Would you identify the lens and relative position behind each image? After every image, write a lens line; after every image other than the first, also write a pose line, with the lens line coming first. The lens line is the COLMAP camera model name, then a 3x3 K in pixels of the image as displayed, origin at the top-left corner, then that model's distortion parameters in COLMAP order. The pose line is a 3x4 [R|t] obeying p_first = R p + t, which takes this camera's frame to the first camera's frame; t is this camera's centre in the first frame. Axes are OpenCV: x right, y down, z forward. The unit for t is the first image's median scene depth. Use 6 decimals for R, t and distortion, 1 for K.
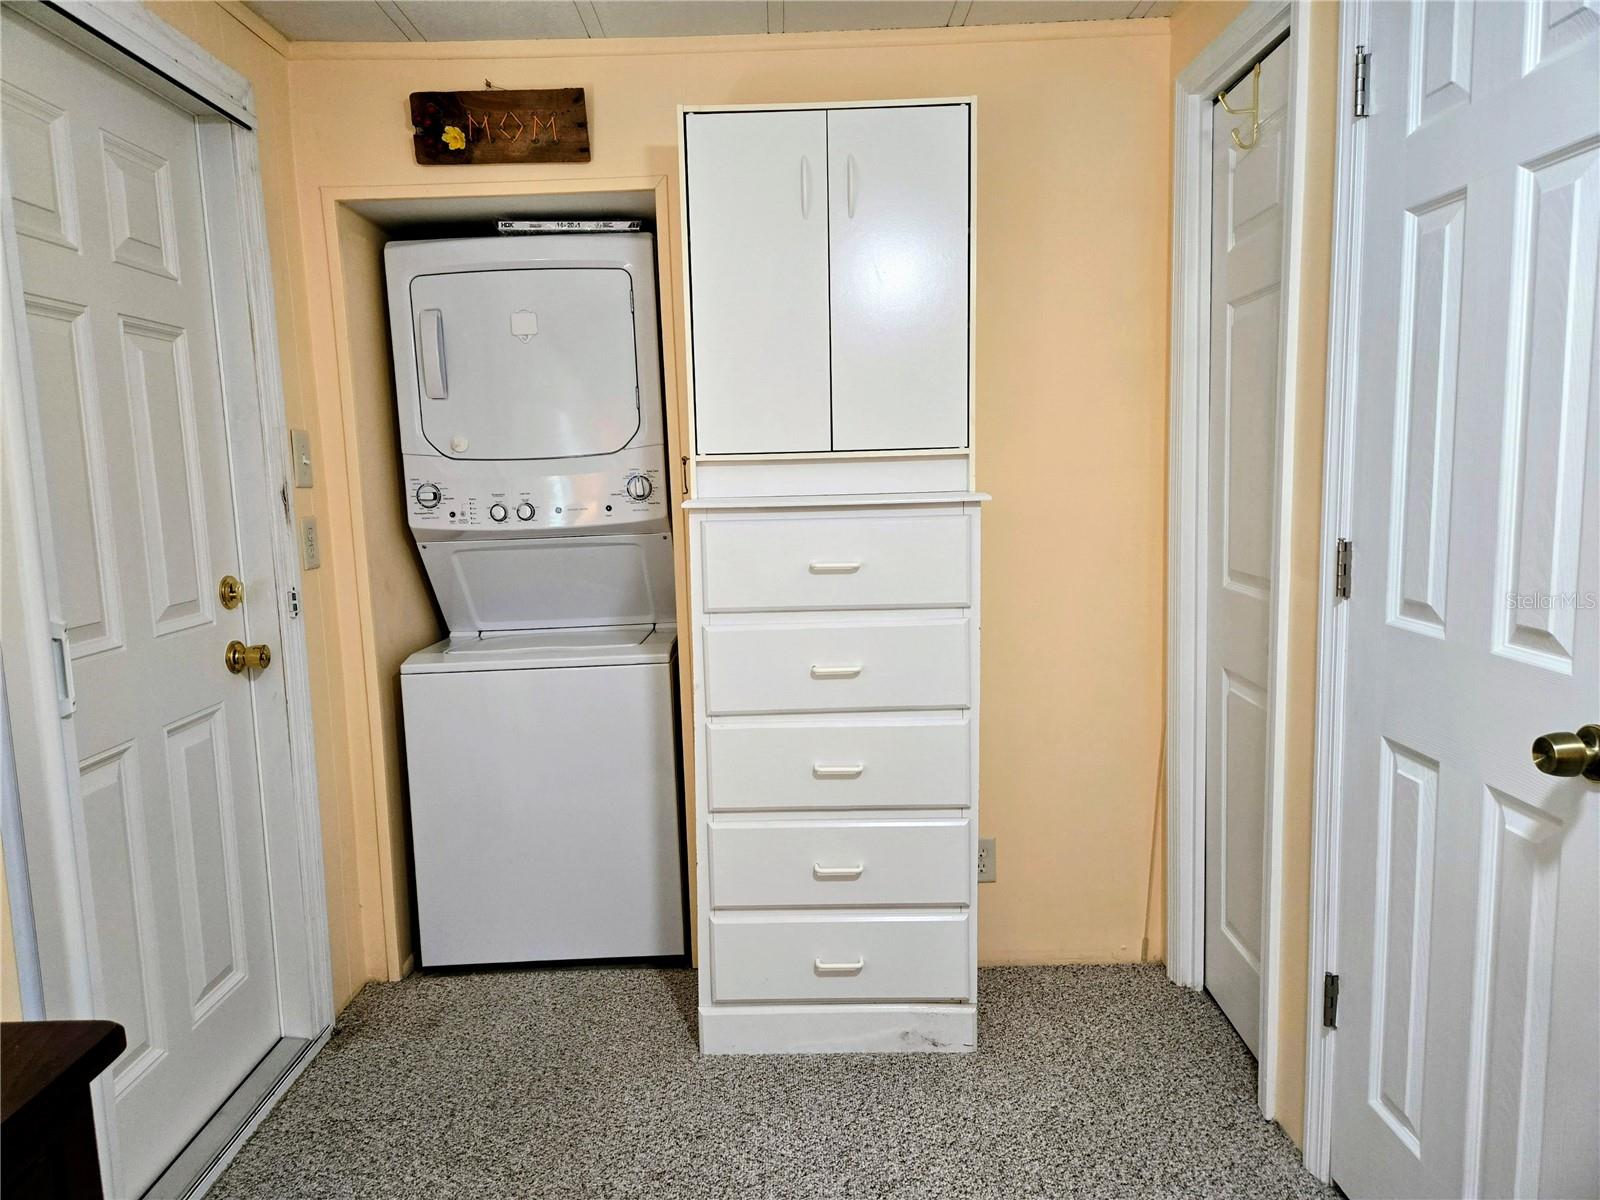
lens RADIAL K [[1069.5, 0, 772.1], [0, 1069.5, 599.6], [0, 0, 1]] dist [0.059015, -0.000316]
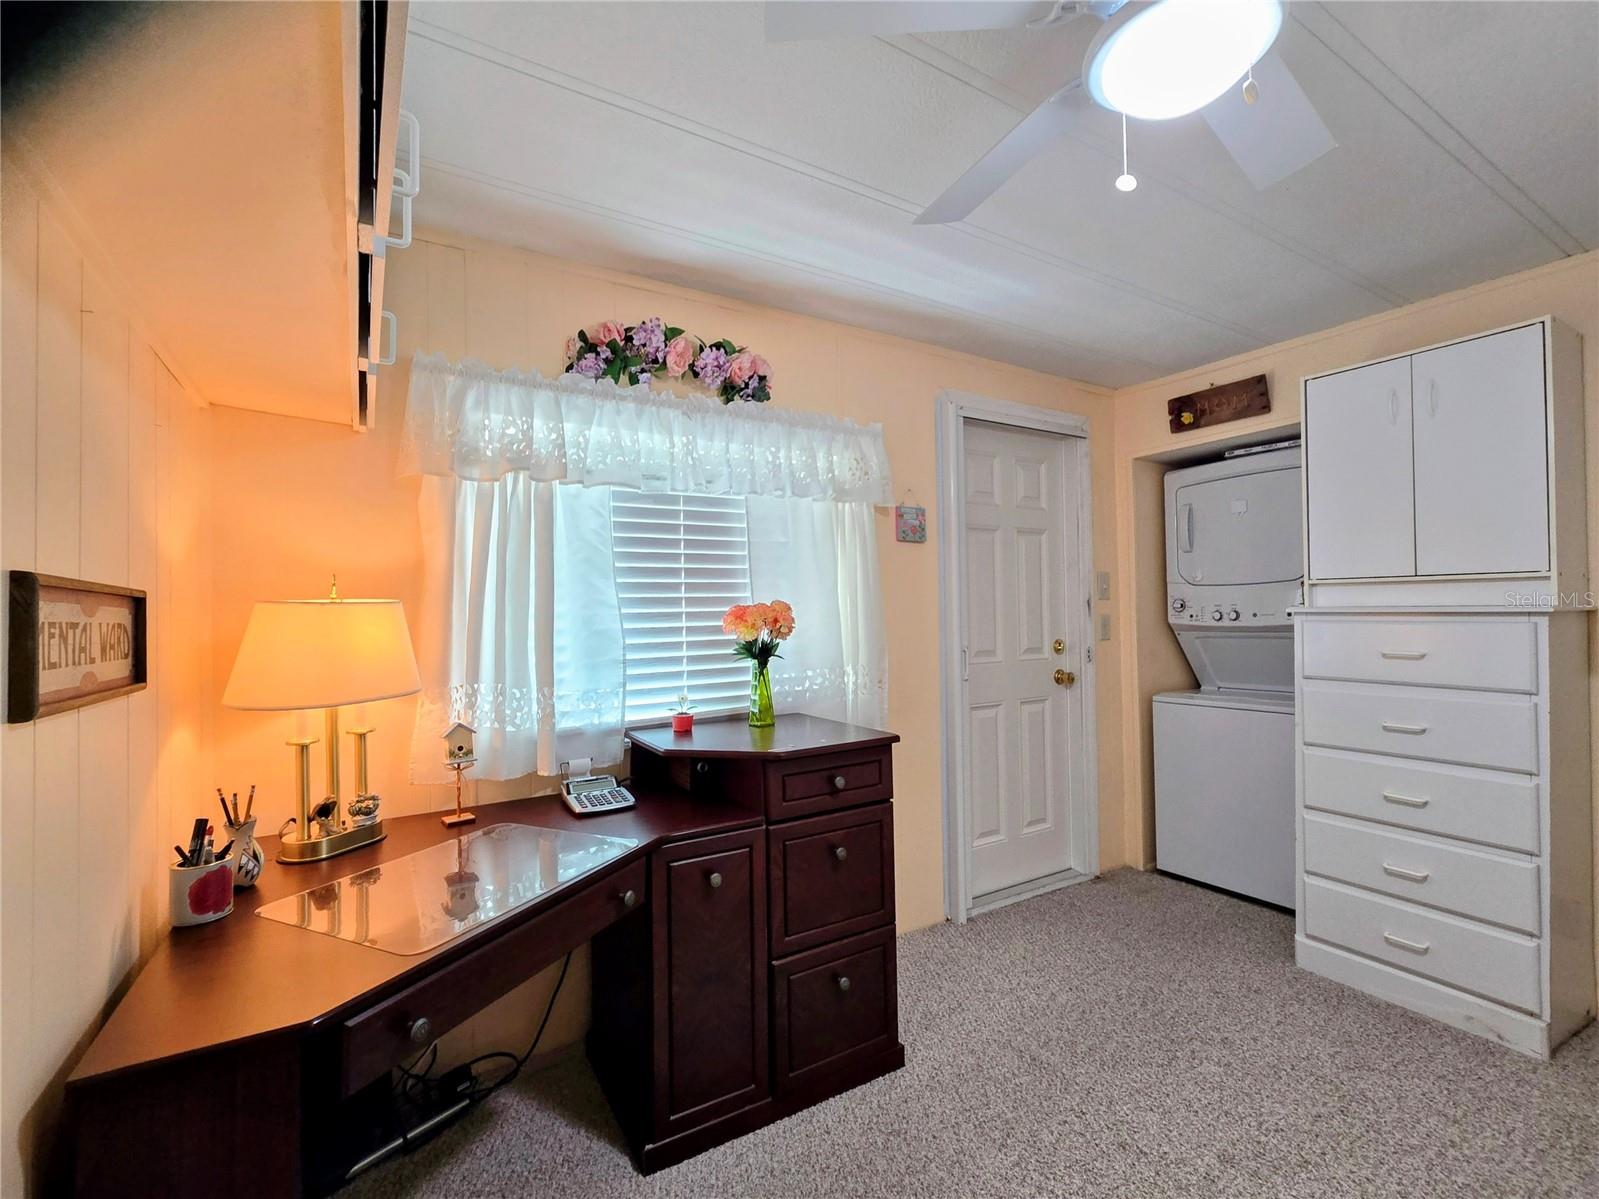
lens RADIAL K [[713.8, 0, 799.5], [0, 713.8, 599.5], [0, 0, 1]] dist [0.000011, 0.000039]
pose [[0.533181, 0.007871, -0.845964, 0.399290], [-0.108655, 0.992312, -0.059249, 0.037854], [0.838995, 0.123508, 0.529938, -0.190340]]
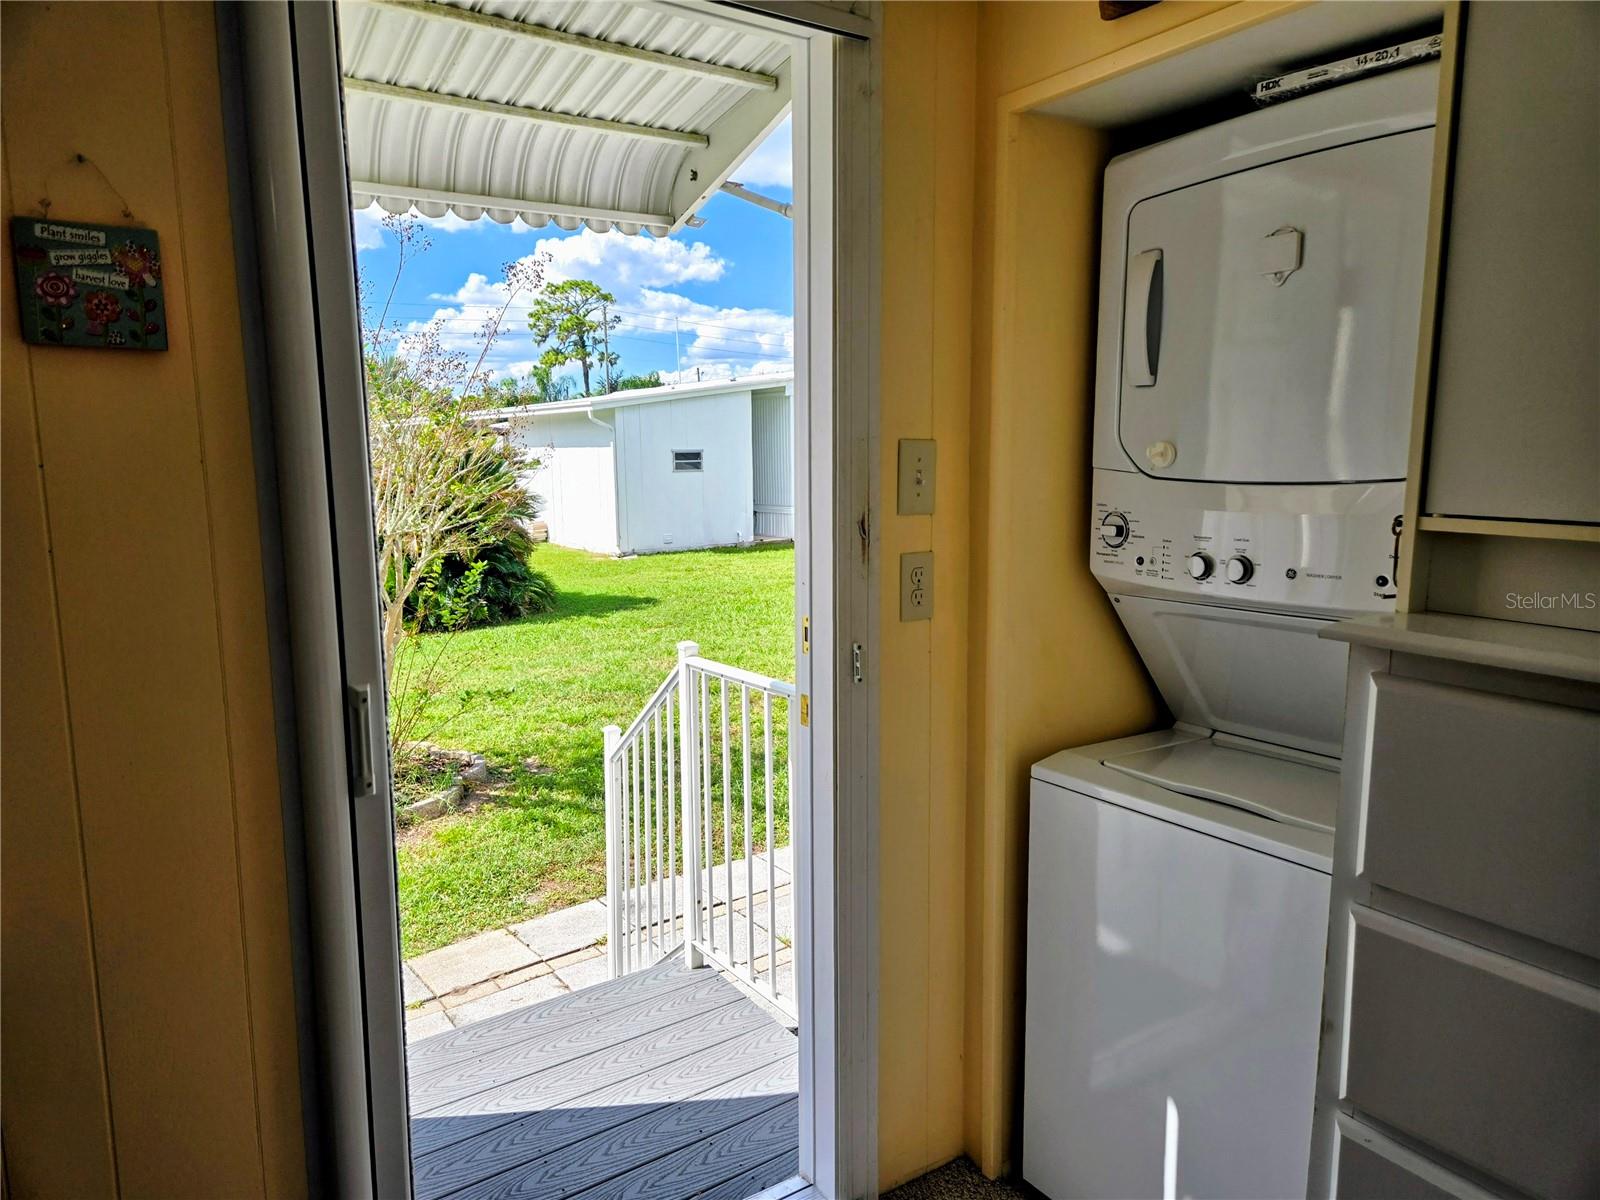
lens RADIAL K [[1069.4, 0, 800.0], [0, 1069.4, 600.0], [0, 0, 1]] dist [0.027975, -0.001712]
pose [[0.576952, 0.142411, -0.804267, 0.131548], [-0.112737, 0.989143, 0.094273, -0.105952], [0.808960, 0.036280, 0.586743, 0.501391]]
